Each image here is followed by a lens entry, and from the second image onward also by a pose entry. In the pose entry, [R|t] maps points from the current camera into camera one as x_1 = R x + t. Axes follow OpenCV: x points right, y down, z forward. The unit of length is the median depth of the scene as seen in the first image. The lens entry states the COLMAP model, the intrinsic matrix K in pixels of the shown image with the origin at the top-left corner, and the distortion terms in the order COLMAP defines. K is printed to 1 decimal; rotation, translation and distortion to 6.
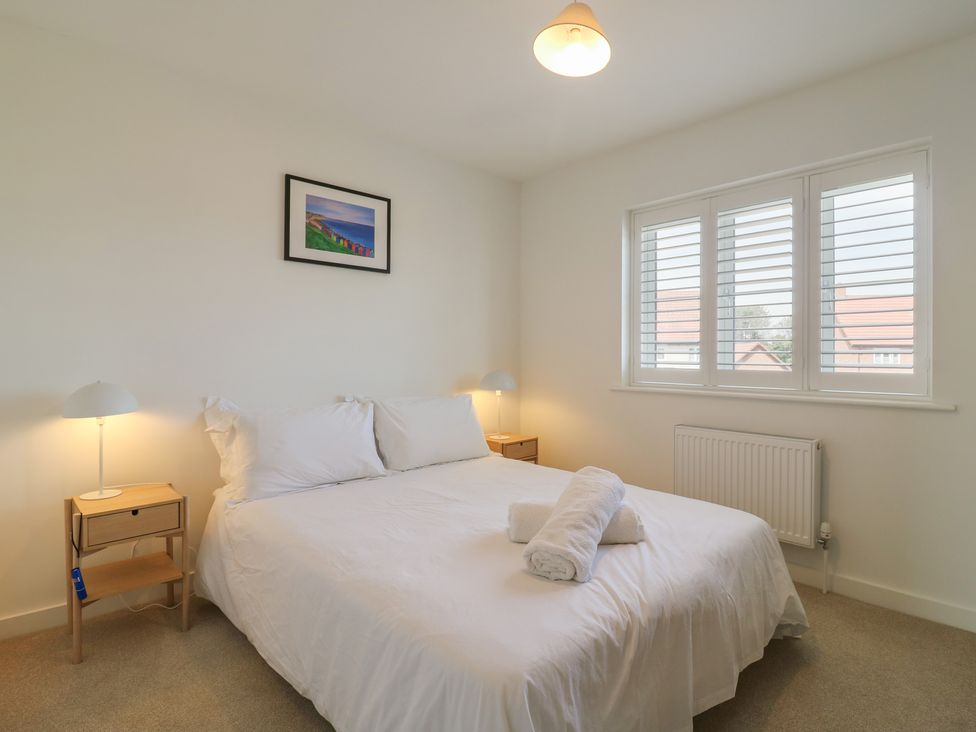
lens RADIAL K [[510.2, 0, 491.8], [0, 510.2, 360.6], [0, 0, 1]] dist [0.000246, -0.012306]
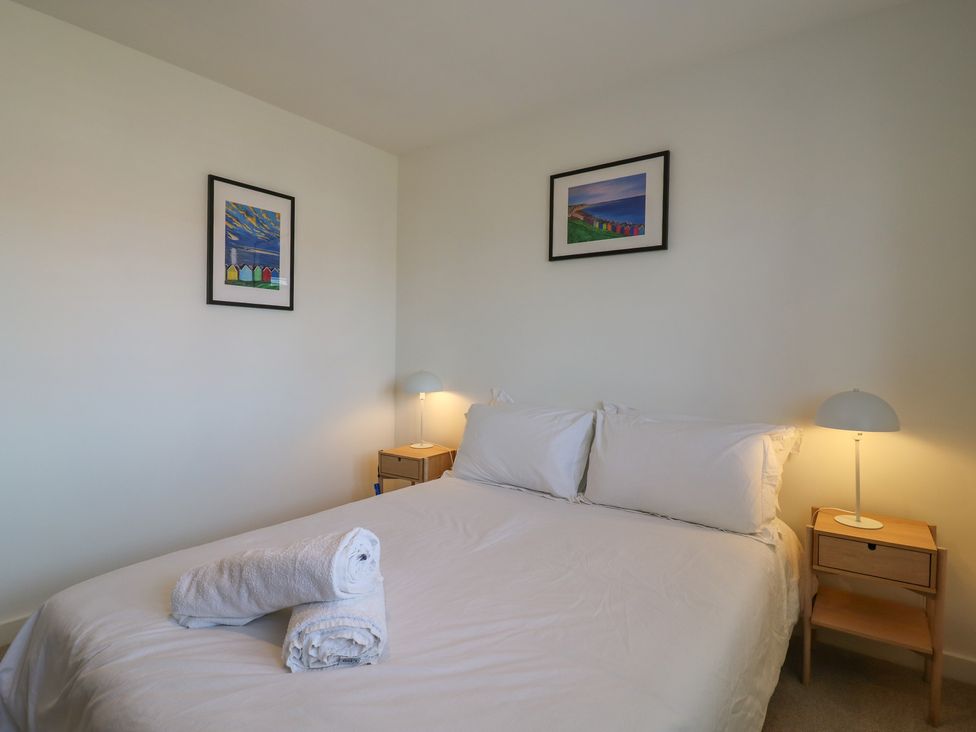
lens RADIAL K [[510.2, 0, 493.1], [0, 510.2, 363.1], [0, 0, 1]] dist [0.000246, -0.012306]
pose [[0.199076, 0.027863, -0.979588, 0.557665], [-0.020115, 0.999501, 0.024342, -0.016107], [0.979778, 0.014859, 0.199538, 0.670442]]
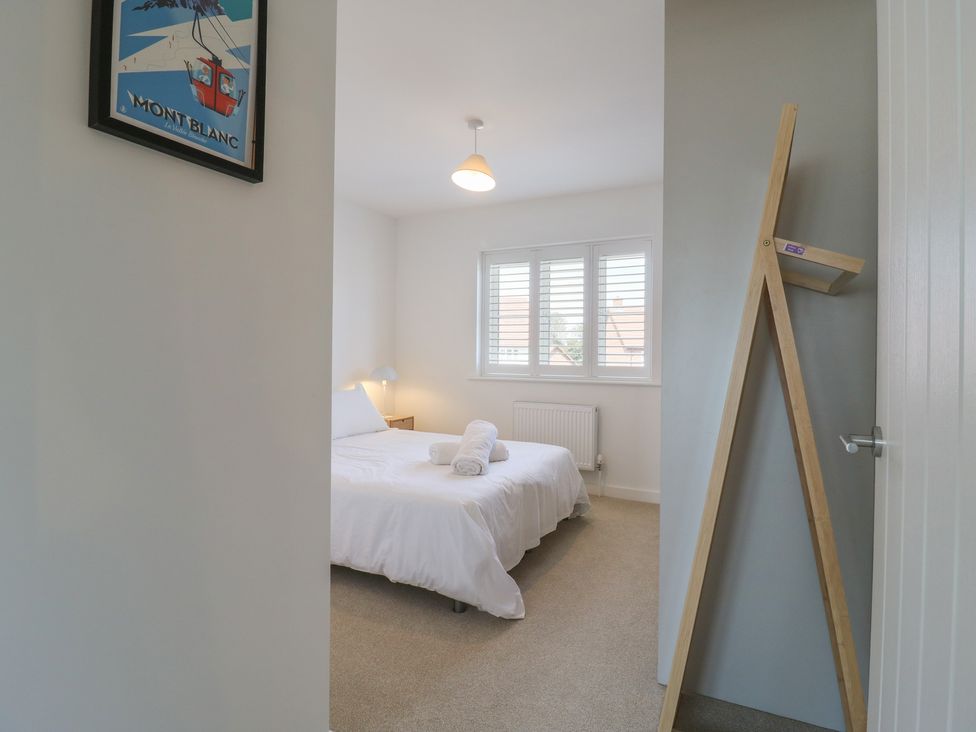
lens RADIAL K [[510.2, 0, 481.7], [0, 510.2, 363.5], [0, 0, 1]] dist [0.000246, -0.012306]
pose [[0.943552, 0.002172, 0.331218, -0.226791], [-0.004662, 0.999967, 0.006723, 0.005050], [-0.331193, -0.007888, 0.943530, -0.383216]]
